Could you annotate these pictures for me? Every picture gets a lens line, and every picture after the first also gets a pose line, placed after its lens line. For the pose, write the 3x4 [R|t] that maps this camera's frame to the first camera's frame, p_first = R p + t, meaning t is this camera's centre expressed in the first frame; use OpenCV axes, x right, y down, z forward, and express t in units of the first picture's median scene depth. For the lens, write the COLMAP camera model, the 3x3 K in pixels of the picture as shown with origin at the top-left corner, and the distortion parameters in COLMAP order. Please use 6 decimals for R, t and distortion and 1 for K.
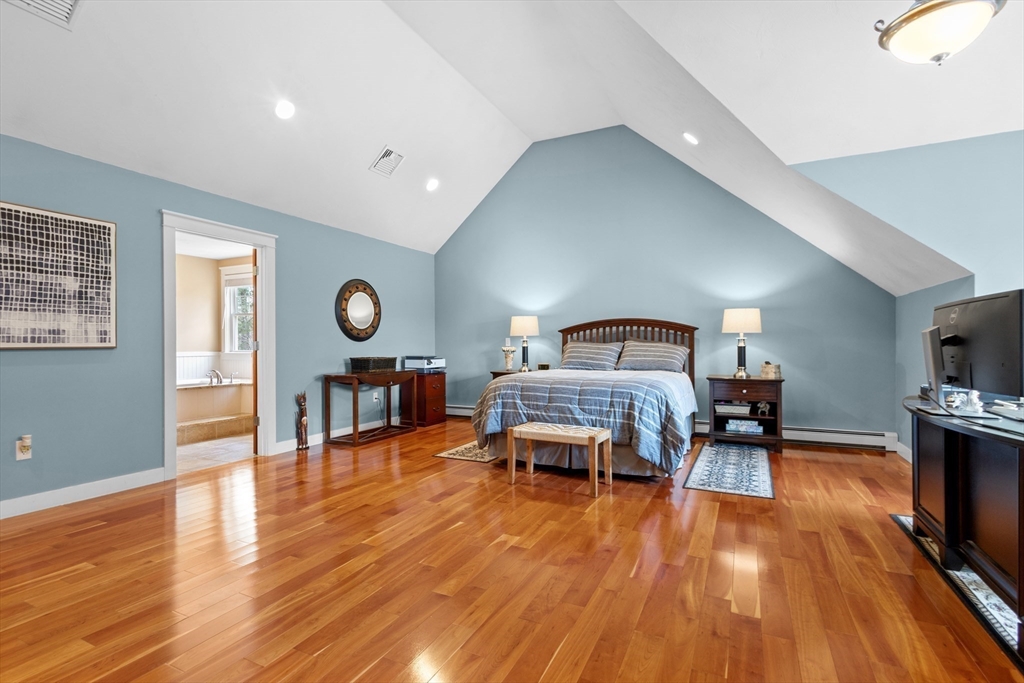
lens RADIAL K [[478.5, 0, 516.4], [0, 478.5, 346.4], [0, 0, 1]] dist [0.009725, -0.003198]
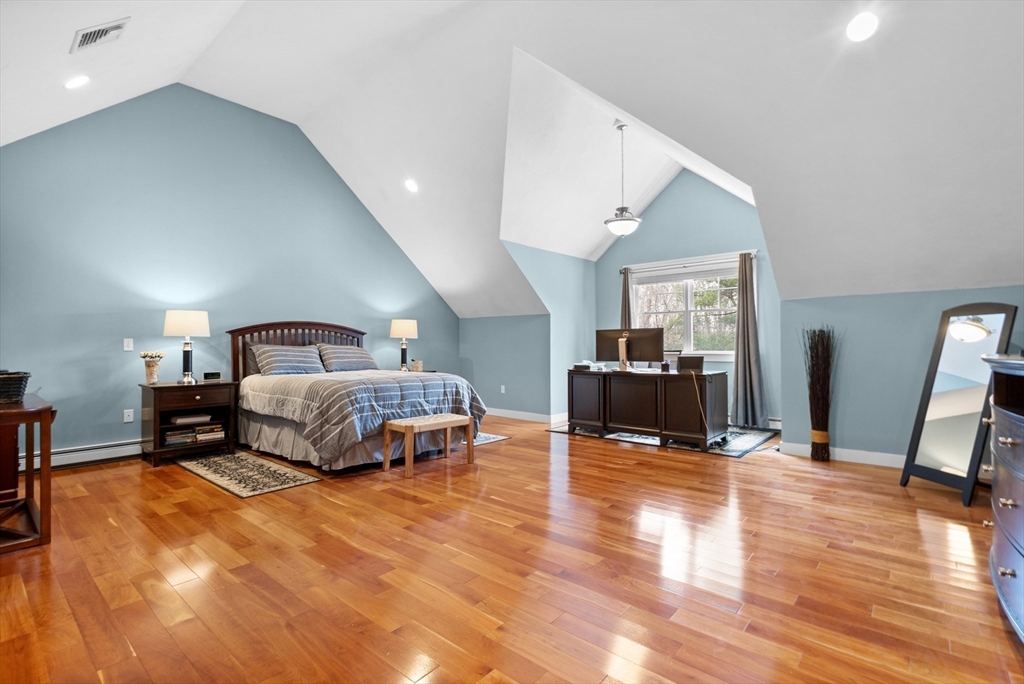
lens RADIAL K [[478.5, 0, 517.0], [0, 478.5, 339.6], [0, 0, 1]] dist [0.009725, -0.003198]
pose [[0.250958, 0.013448, 0.967905, -0.715517], [0.009619, 0.999819, -0.016385, 0.000901], [-0.967950, 0.013422, 0.250783, 0.368236]]
